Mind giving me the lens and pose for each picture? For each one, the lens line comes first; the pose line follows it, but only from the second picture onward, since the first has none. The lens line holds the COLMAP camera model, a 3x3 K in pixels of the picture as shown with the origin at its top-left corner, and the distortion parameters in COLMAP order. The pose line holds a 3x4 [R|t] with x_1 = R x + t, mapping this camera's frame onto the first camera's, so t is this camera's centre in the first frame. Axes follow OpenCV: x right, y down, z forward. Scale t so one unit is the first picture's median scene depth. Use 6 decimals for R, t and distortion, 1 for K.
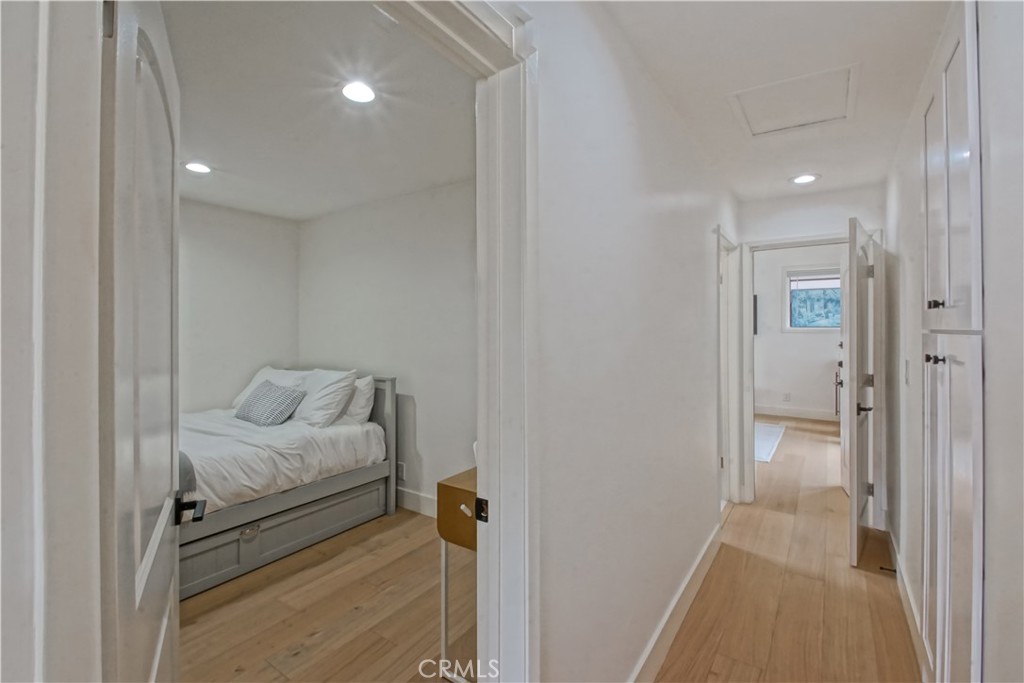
lens RADIAL K [[464.9, 0, 509.4], [0, 464.9, 324.8], [0, 0, 1]] dist [-0.001020, -0.000555]
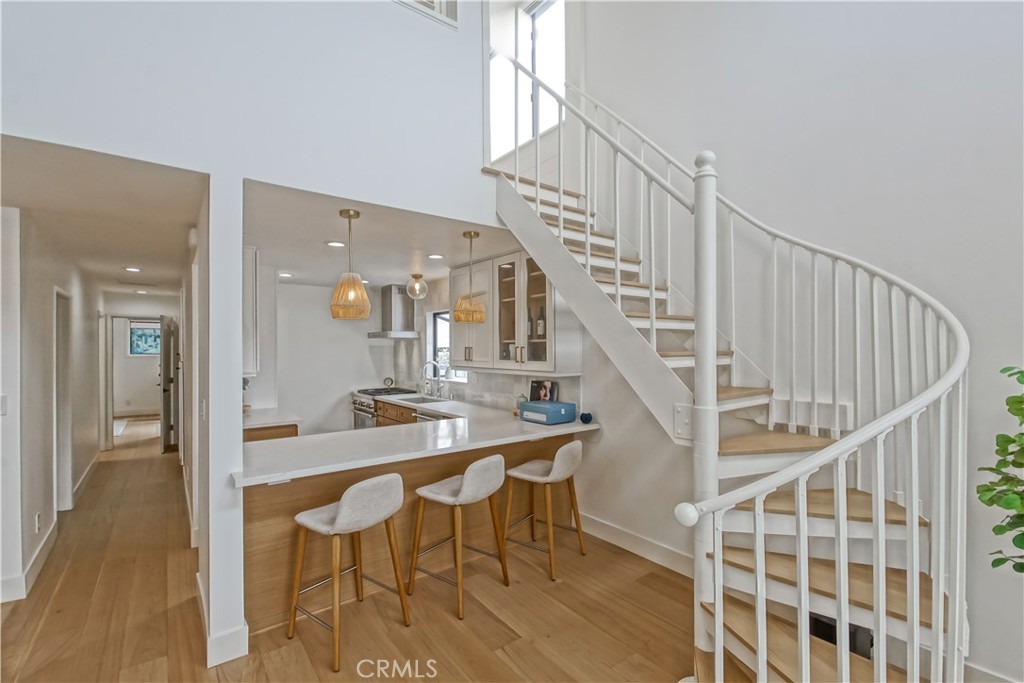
lens RADIAL K [[460.3, 0, 512.0], [0, 460.3, 341.5], [0, 0, 1]] dist [0.002052, -0.011407]
pose [[0.317016, 0.002411, 0.948417, -0.386433], [-0.000092, 0.999997, -0.002511, -0.030761], [-0.948420, 0.000709, 0.317015, -0.601295]]
